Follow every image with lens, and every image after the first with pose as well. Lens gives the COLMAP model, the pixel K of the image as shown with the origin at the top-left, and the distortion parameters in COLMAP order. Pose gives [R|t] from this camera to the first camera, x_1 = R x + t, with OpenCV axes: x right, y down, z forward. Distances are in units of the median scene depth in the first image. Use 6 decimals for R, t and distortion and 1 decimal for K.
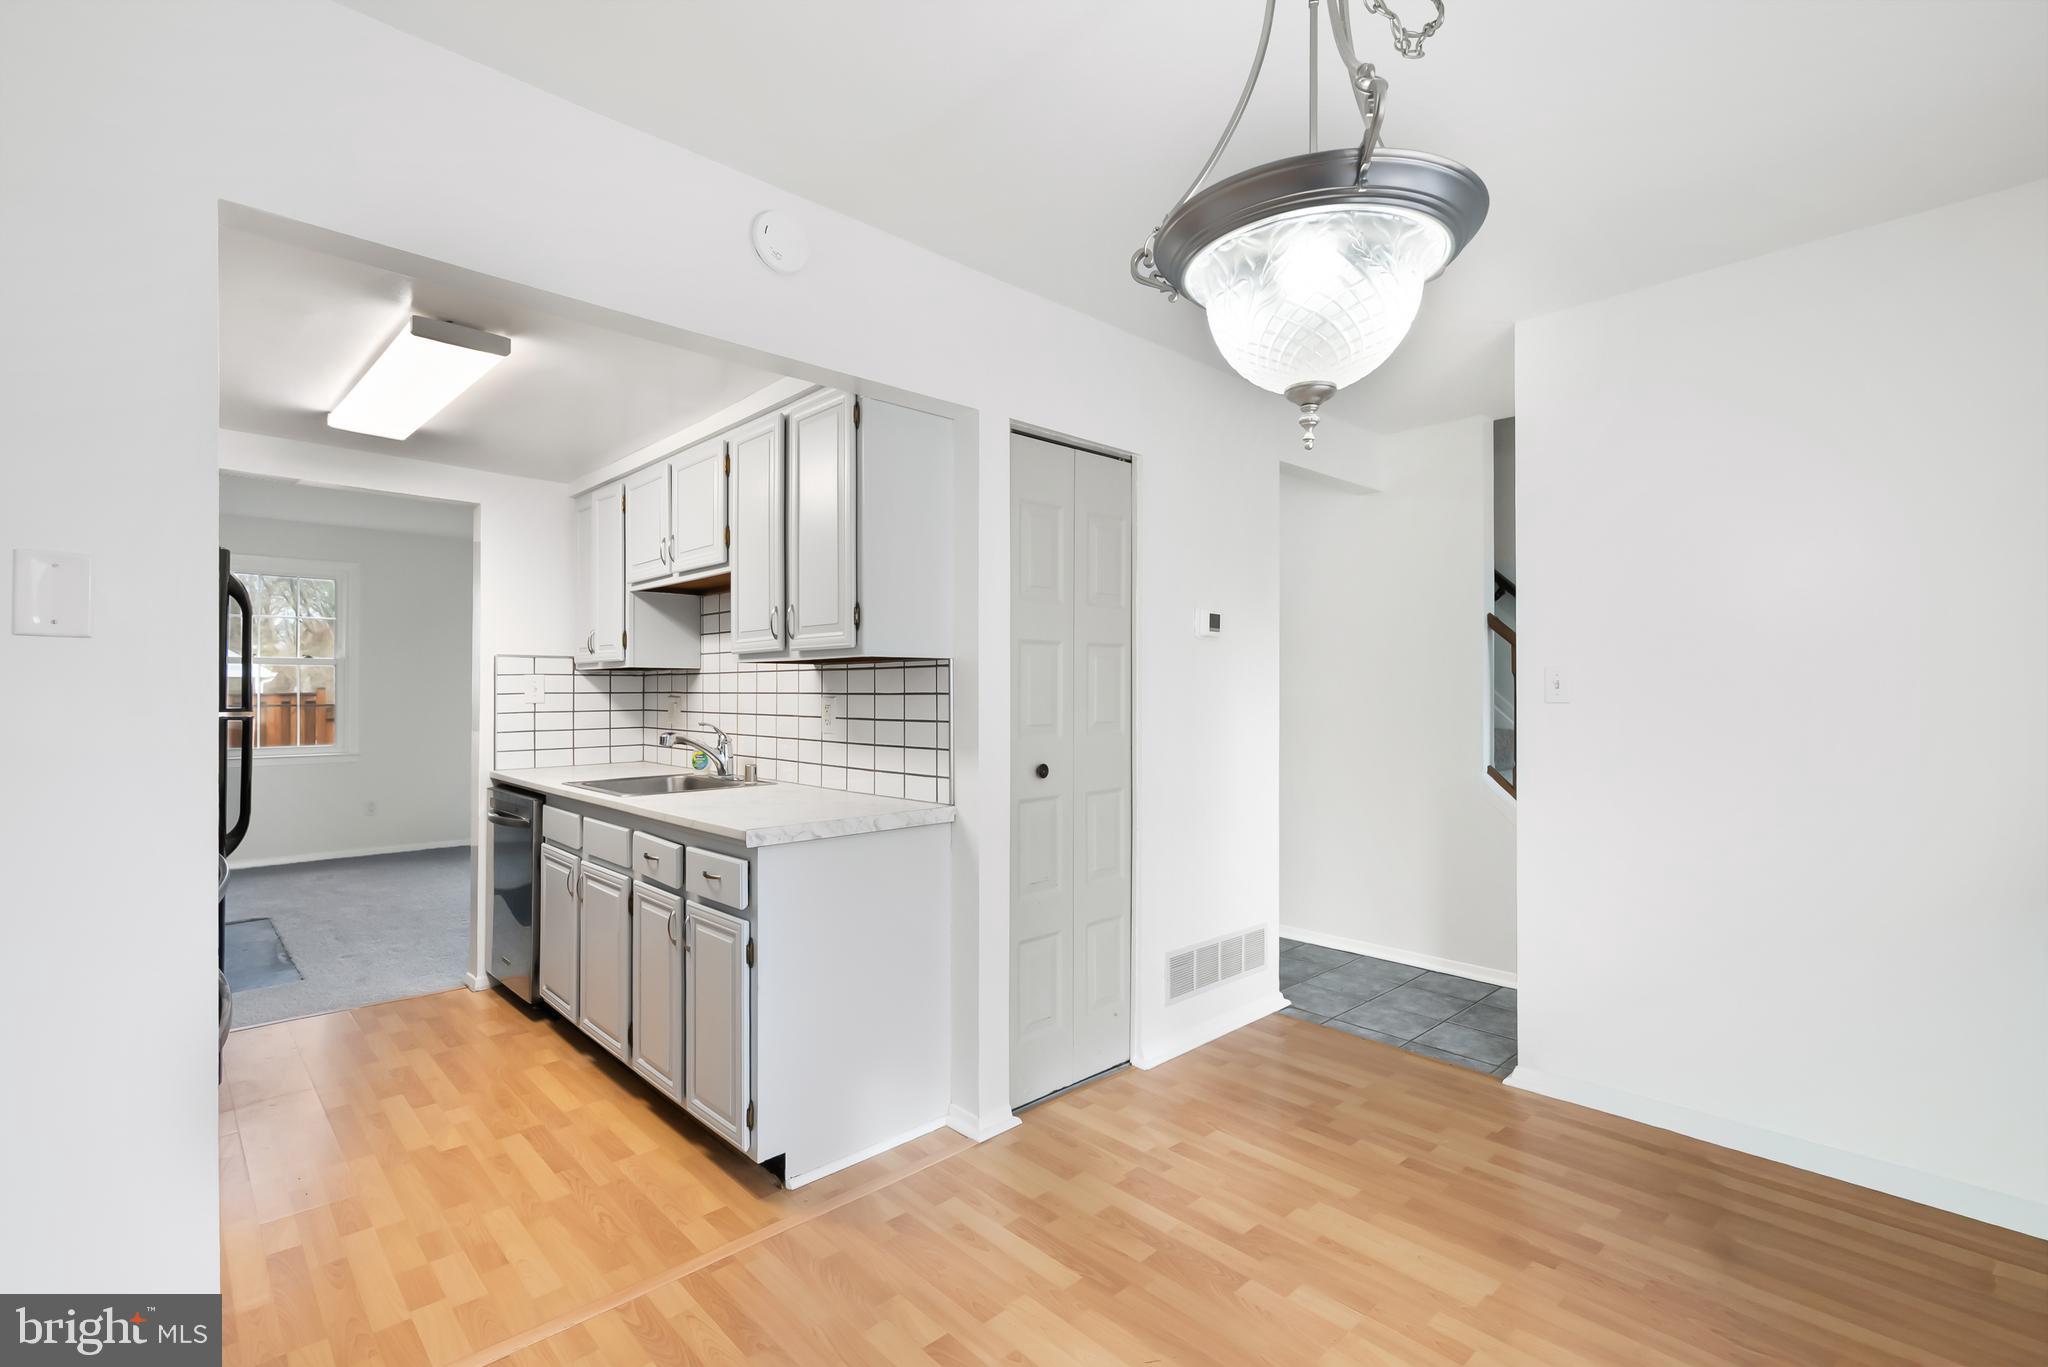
lens RADIAL K [[946.0, 0, 1015.2], [0, 946.0, 663.3], [0, 0, 1]] dist [0.034512, 0.000213]
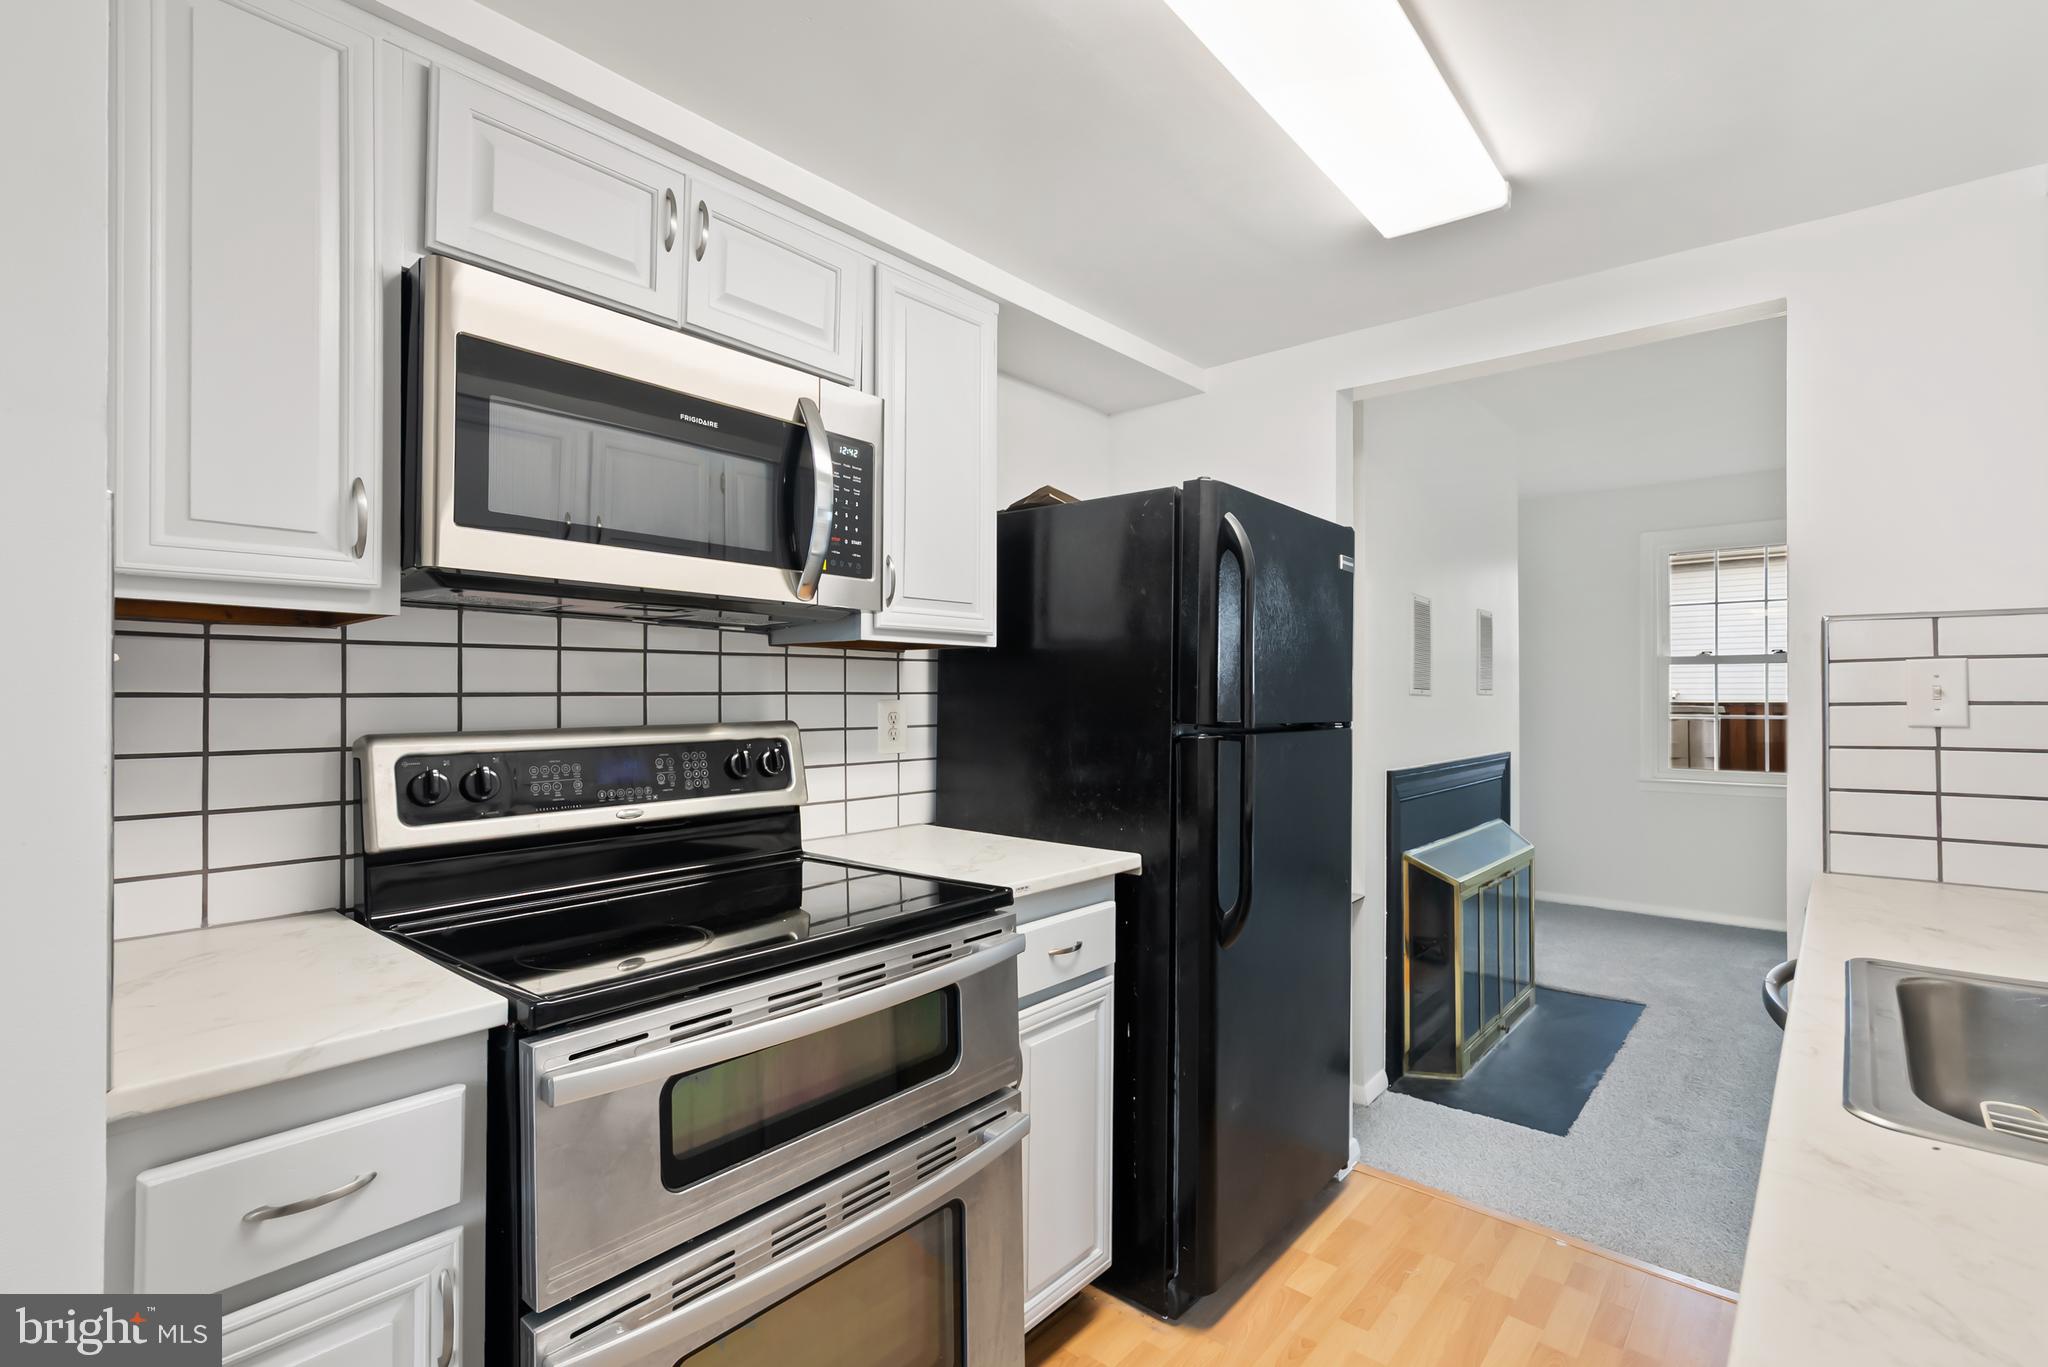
lens RADIAL K [[929.3, 0, 1021.1], [0, 929.3, 675.8], [0, 0, 1]] dist [-0.001959, 0.007638]
pose [[0.122223, -0.025407, -0.992177, -0.165257], [0.027950, 0.999364, -0.022148, 0.019543], [0.992109, -0.025025, 0.122855, 0.614363]]
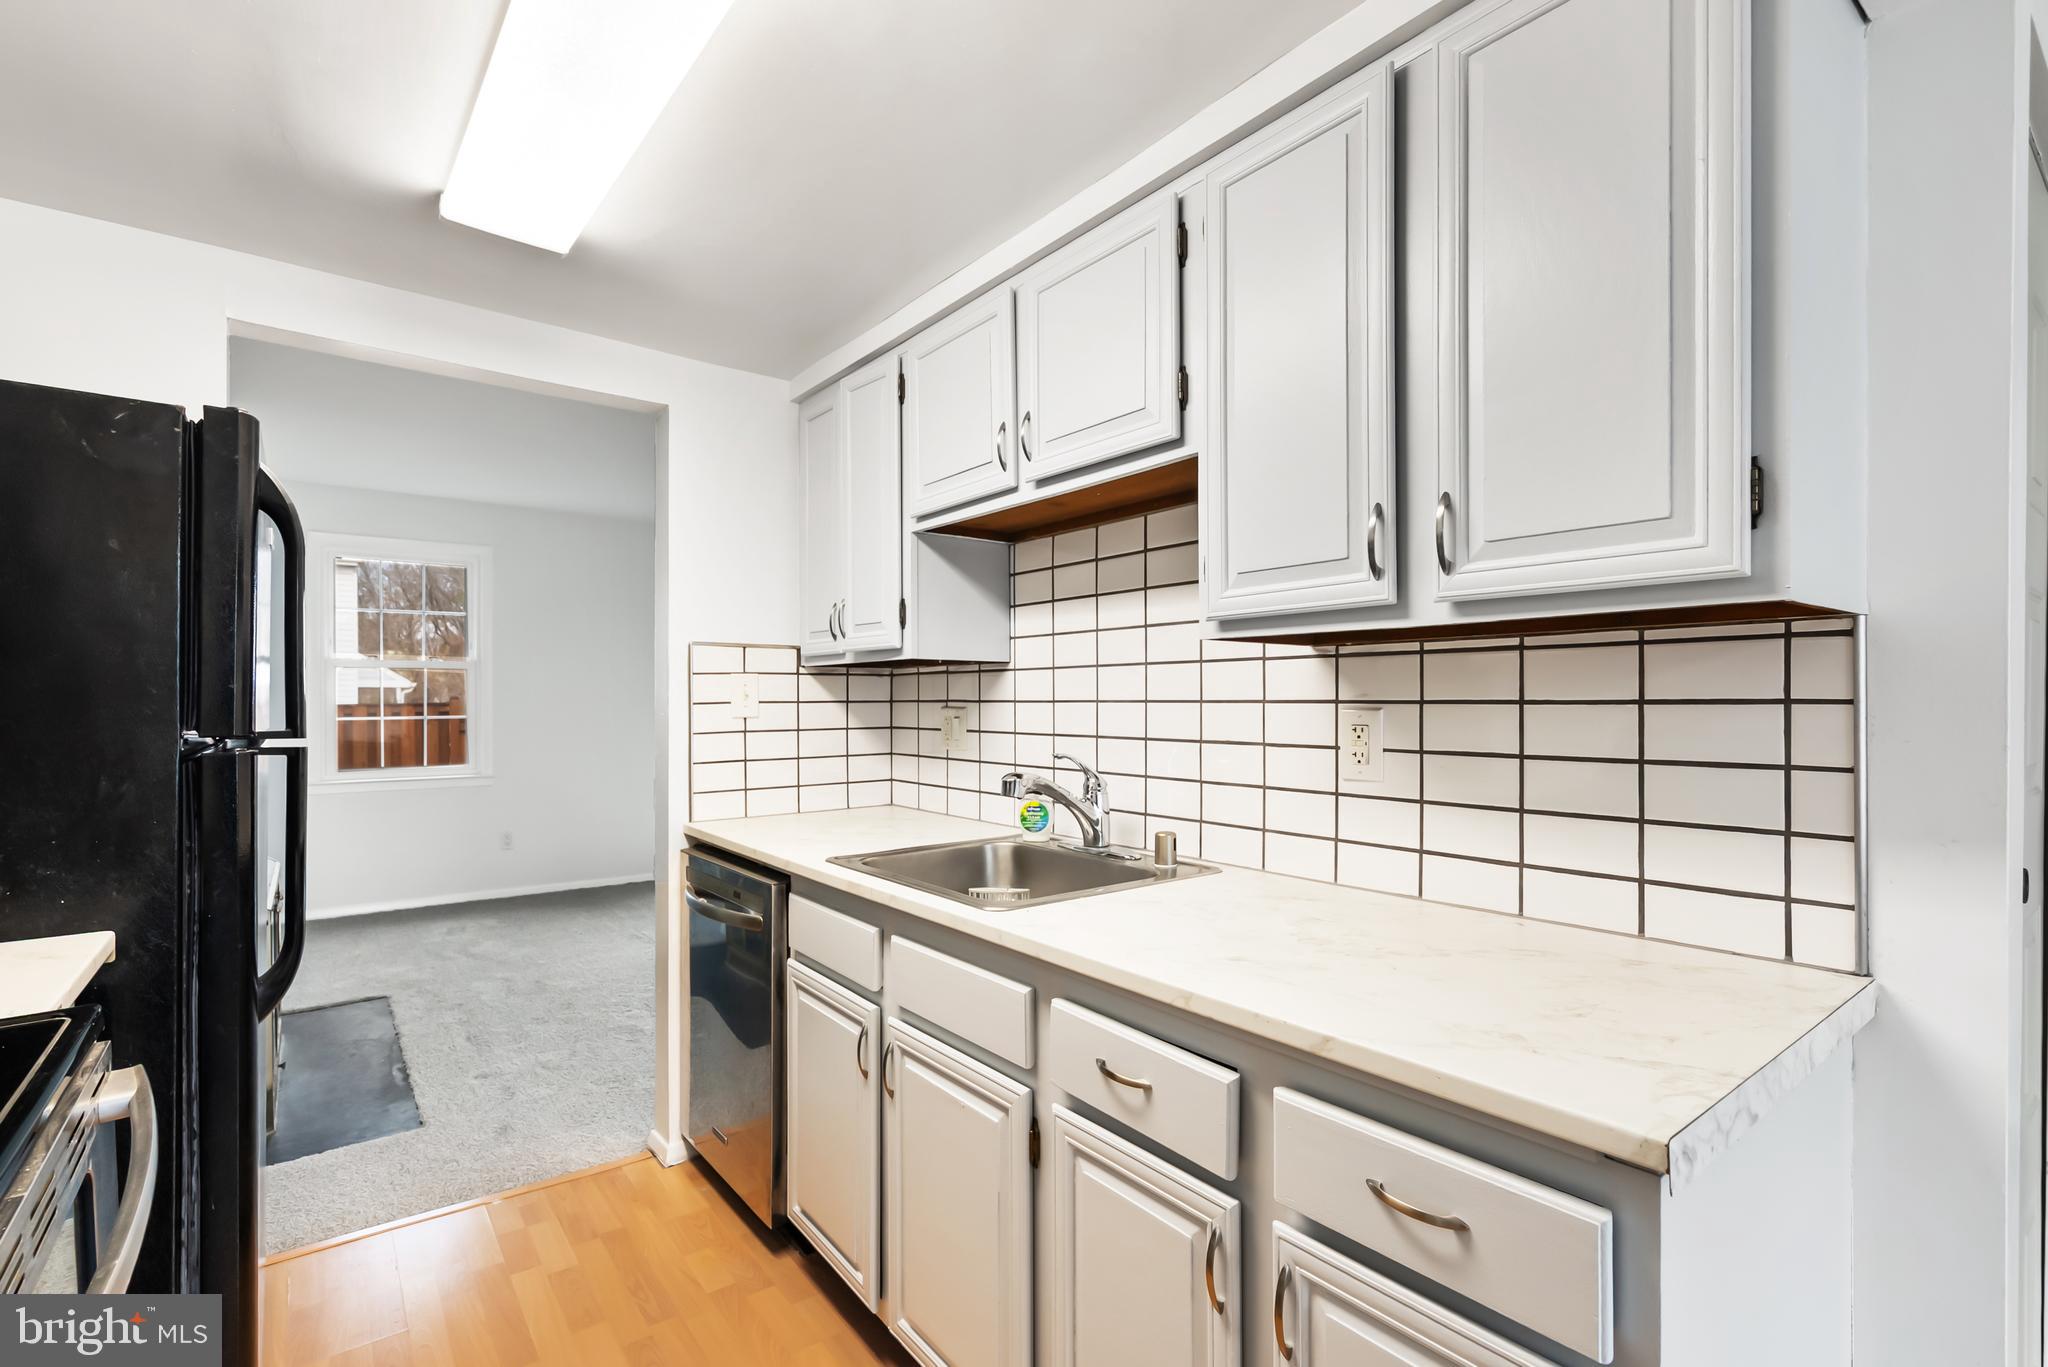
lens RADIAL K [[929.3, 0, 1021.1], [0, 929.3, 675.8], [0, 0, 1]] dist [-0.001959, 0.007638]
pose [[0.996759, -0.004670, -0.080309, -0.293137], [0.004926, 0.999983, 0.002988, 0.013703], [0.080294, -0.003374, 0.996766, 0.426357]]
